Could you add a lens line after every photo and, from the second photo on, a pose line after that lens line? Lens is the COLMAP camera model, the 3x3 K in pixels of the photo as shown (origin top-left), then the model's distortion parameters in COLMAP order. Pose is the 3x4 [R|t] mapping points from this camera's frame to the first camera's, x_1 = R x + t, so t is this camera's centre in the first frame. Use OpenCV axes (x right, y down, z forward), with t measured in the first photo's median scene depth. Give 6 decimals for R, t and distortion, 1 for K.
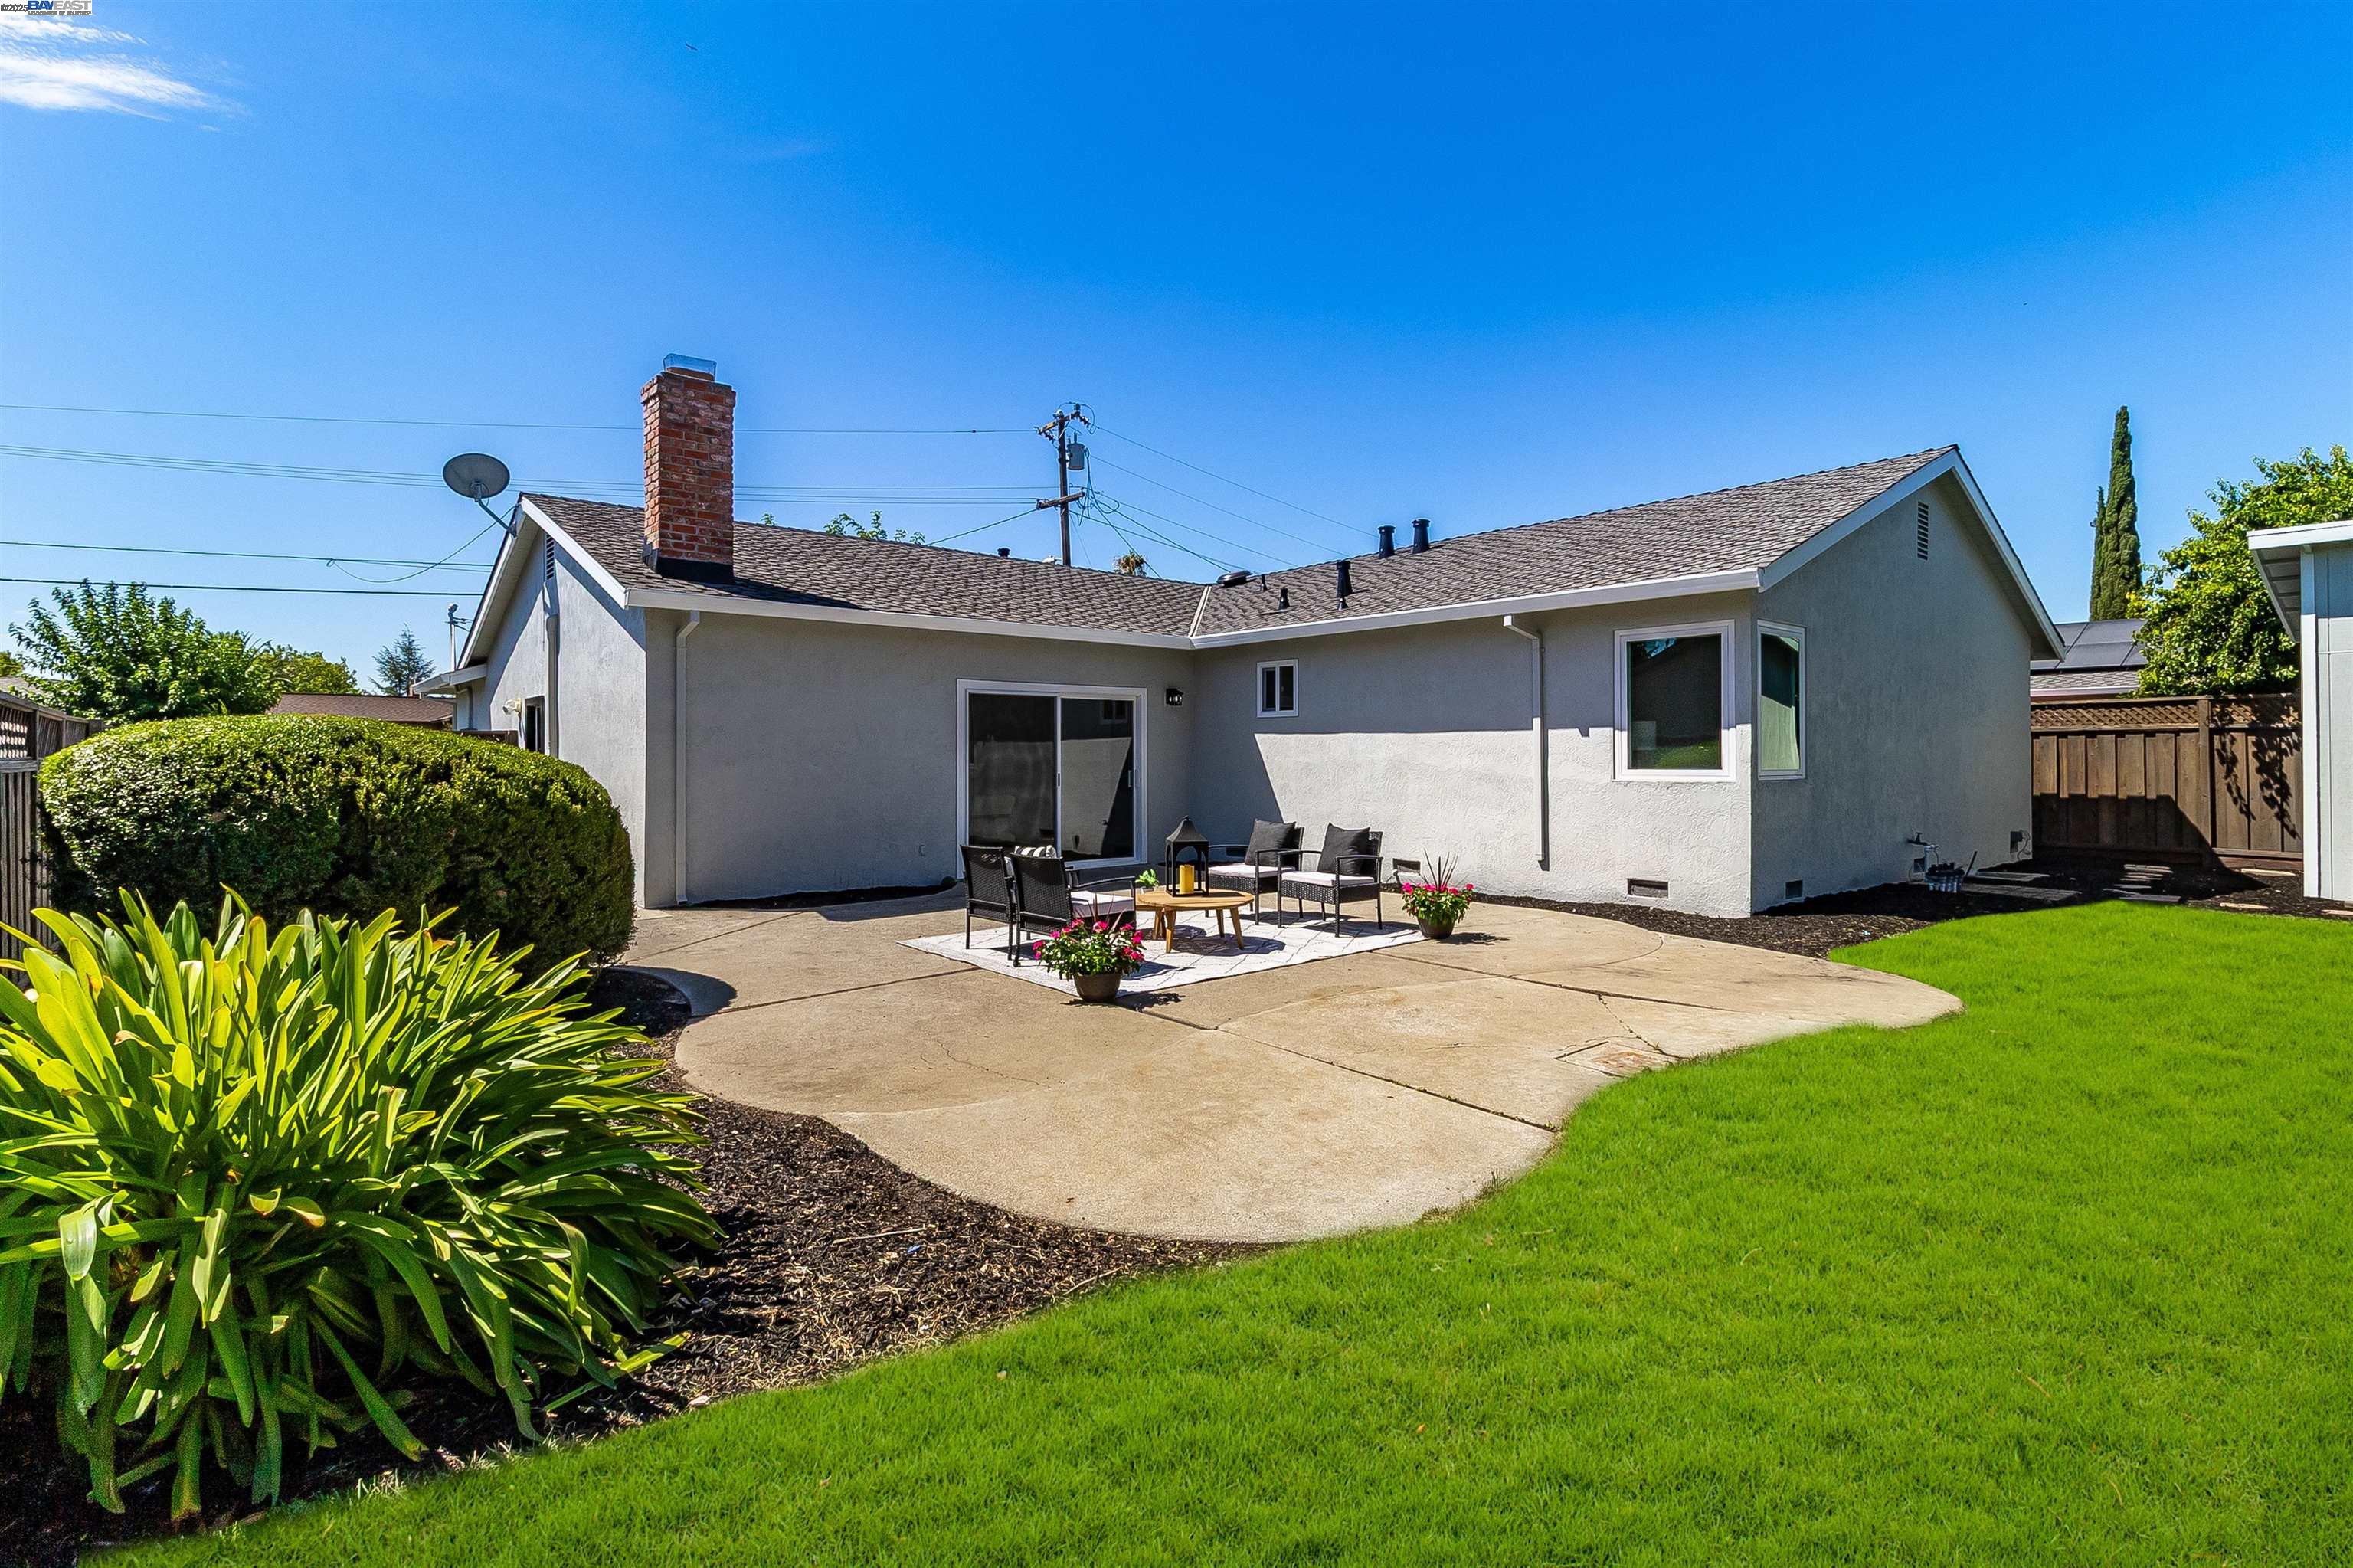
lens RADIAL K [[1100.6, 0, 1170.8], [0, 1100.6, 755.3], [0, 0, 1]] dist [-0.001922, -0.003850]
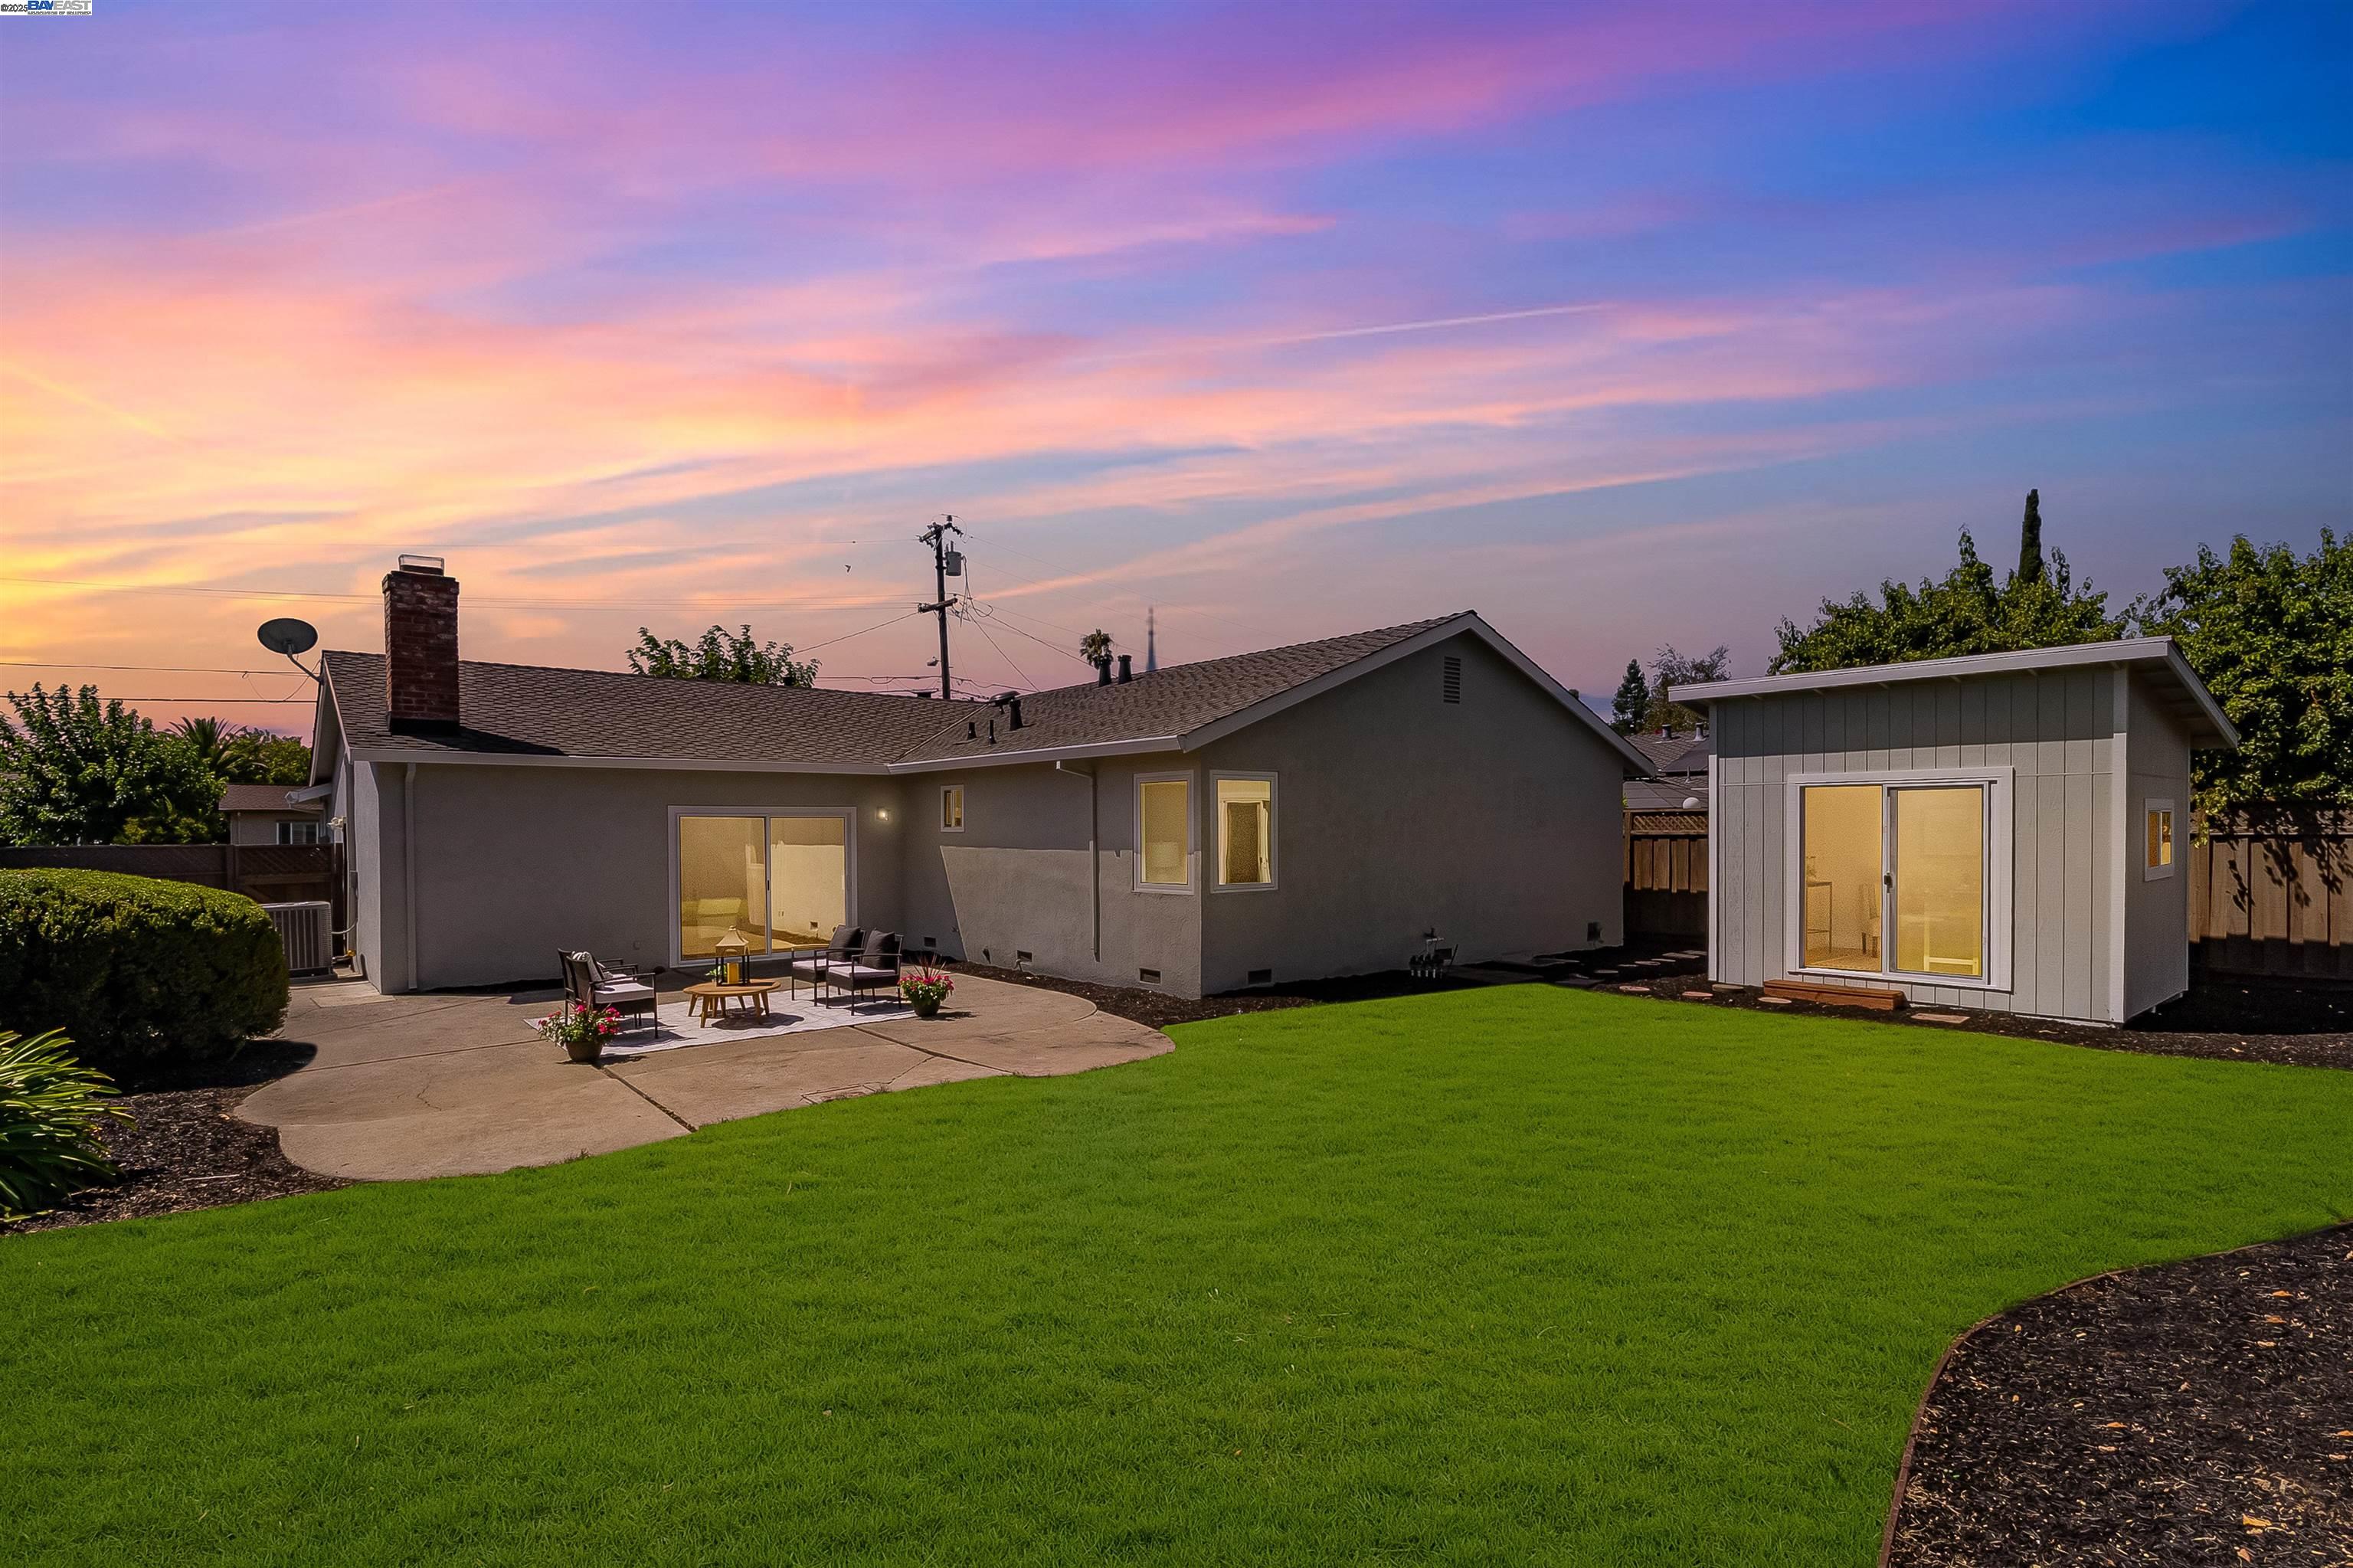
lens RADIAL K [[1100.6, 0, 1147.9], [0, 1100.6, 850.5], [0, 0, 1]] dist [-0.001922, -0.003850]
pose [[0.999946, -0.004296, -0.009444, 0.306919], [0.004476, 0.999807, 0.019114, -0.034724], [0.009360, -0.019155, 0.999773, -0.192552]]
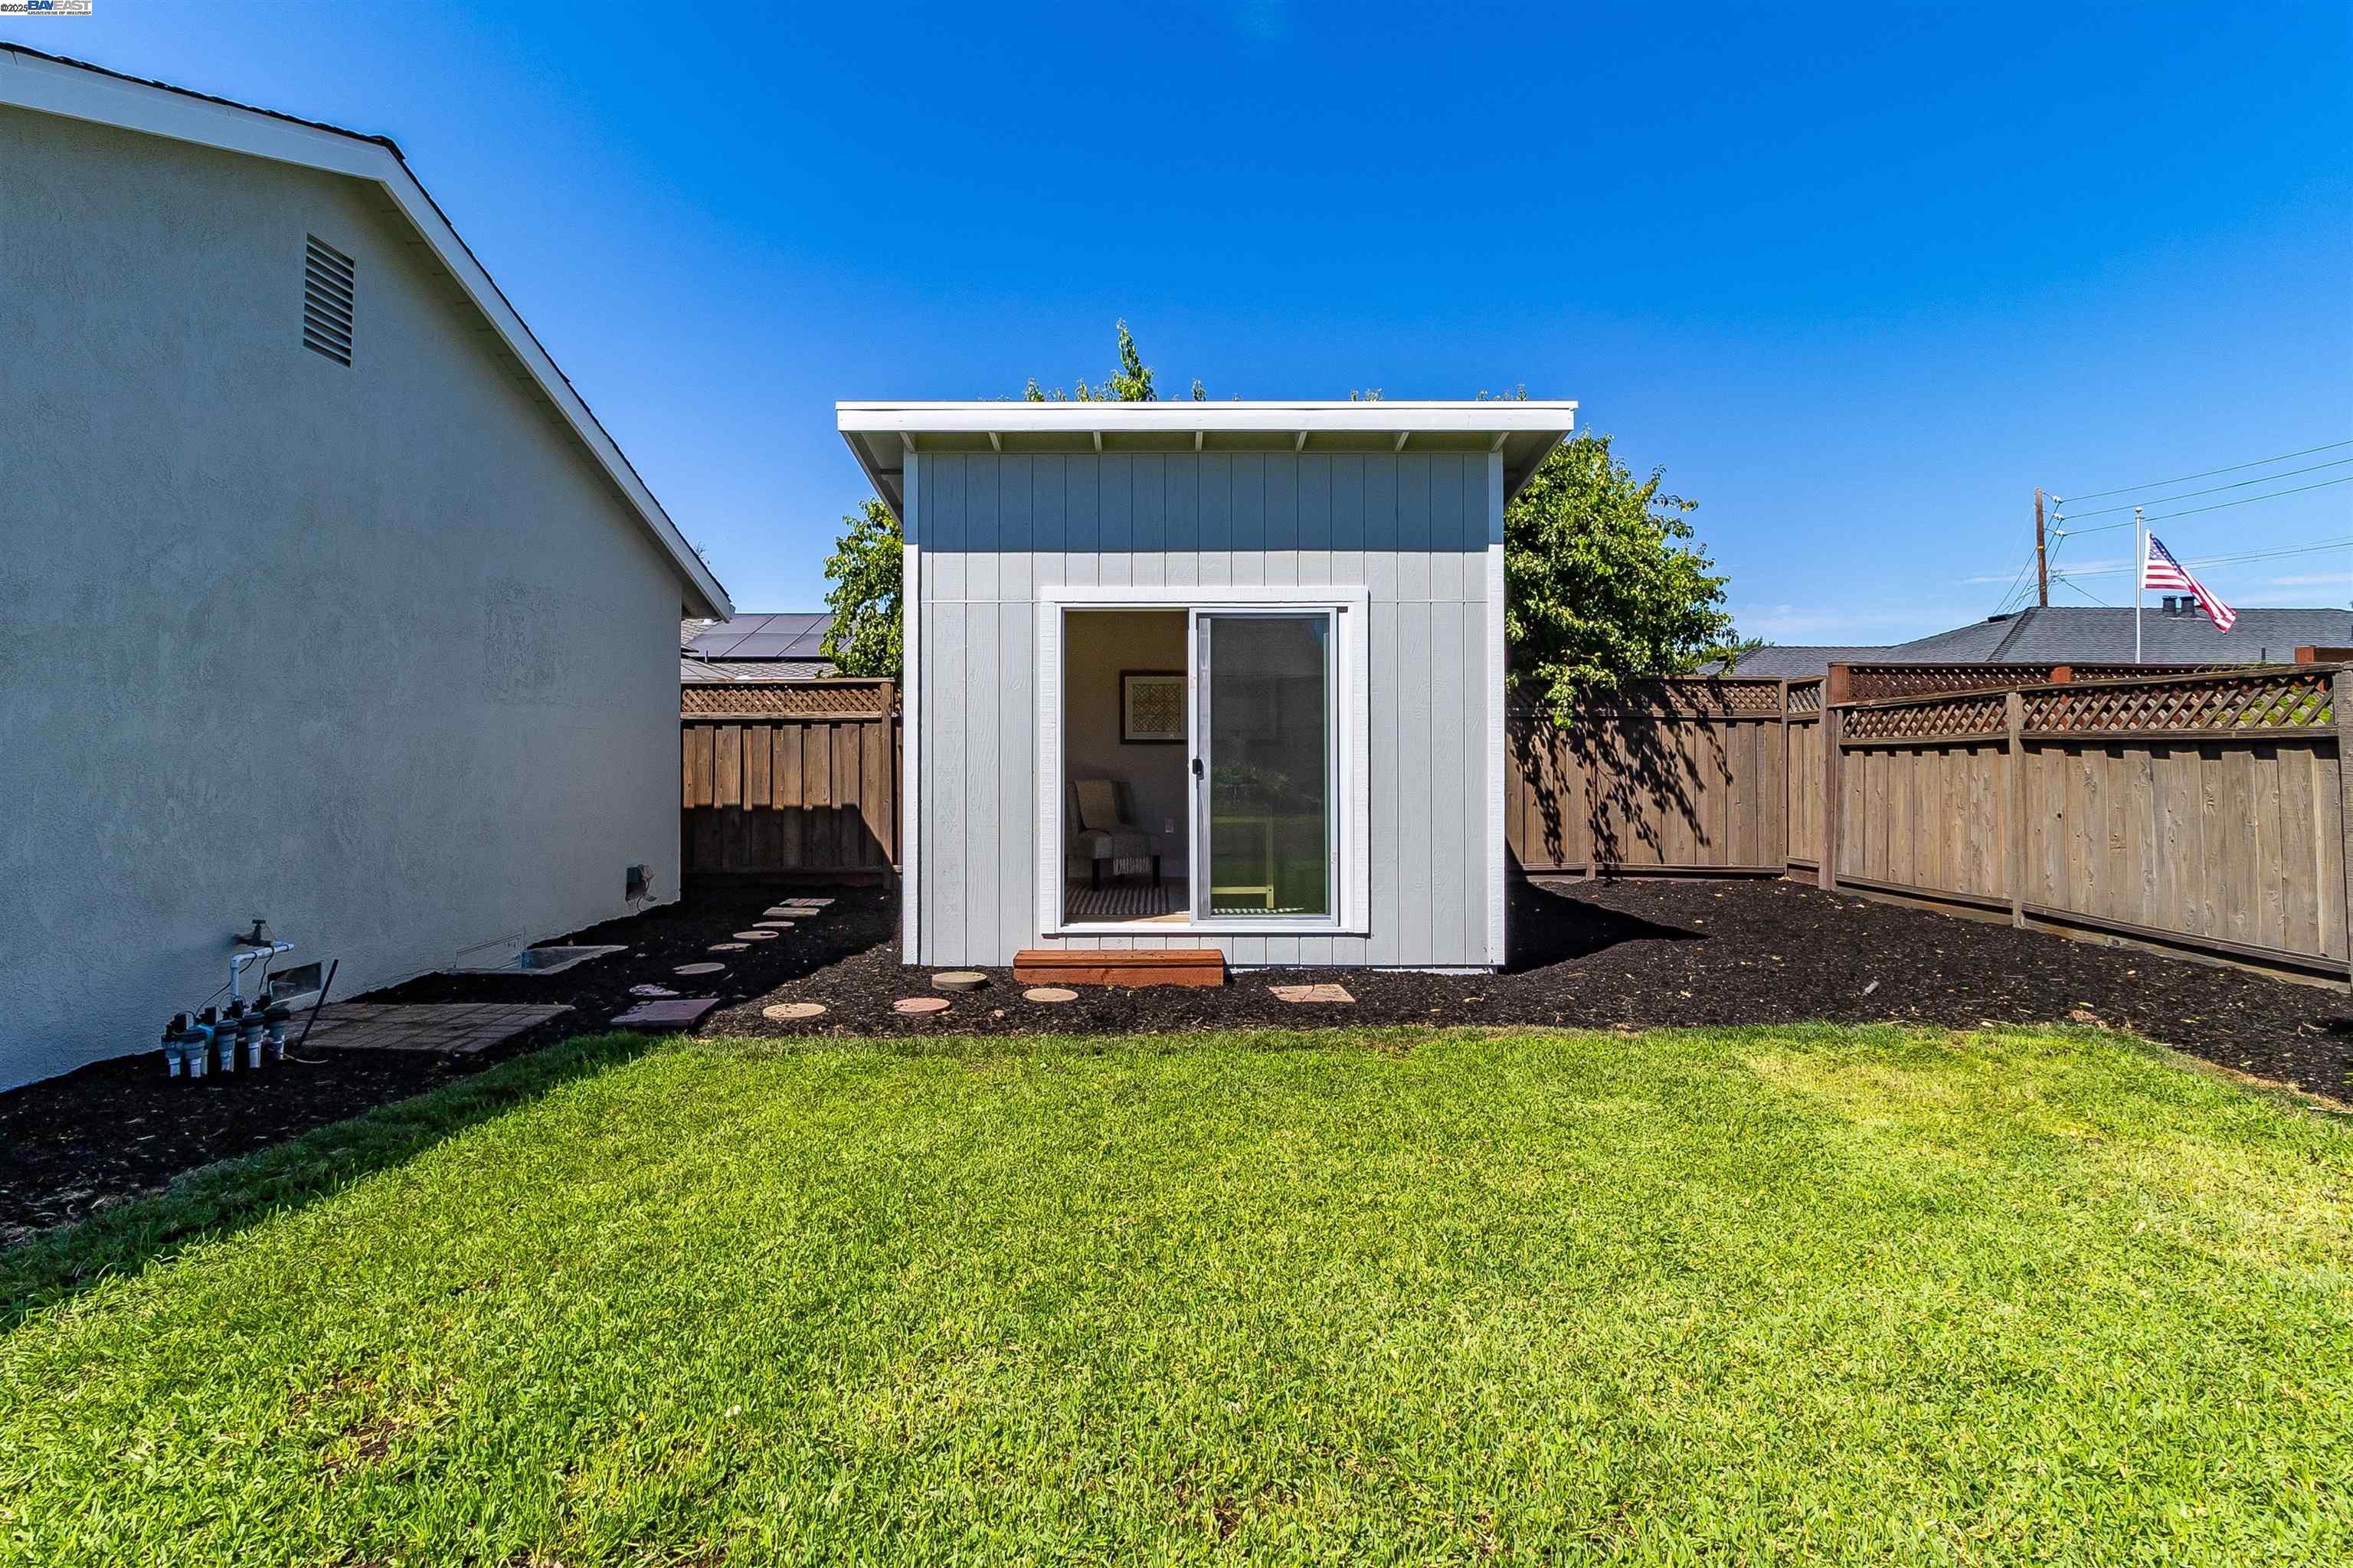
lens RADIAL K [[1100.6, 0, 1177.3], [0, 1100.6, 731.1], [0, 0, 1]] dist [-0.001922, -0.003850]
pose [[0.619214, 0.011758, 0.785134, 0.459616], [0.000841, 0.999877, -0.015636, -0.002295], [-0.785222, 0.010342, 0.619128, 0.341562]]
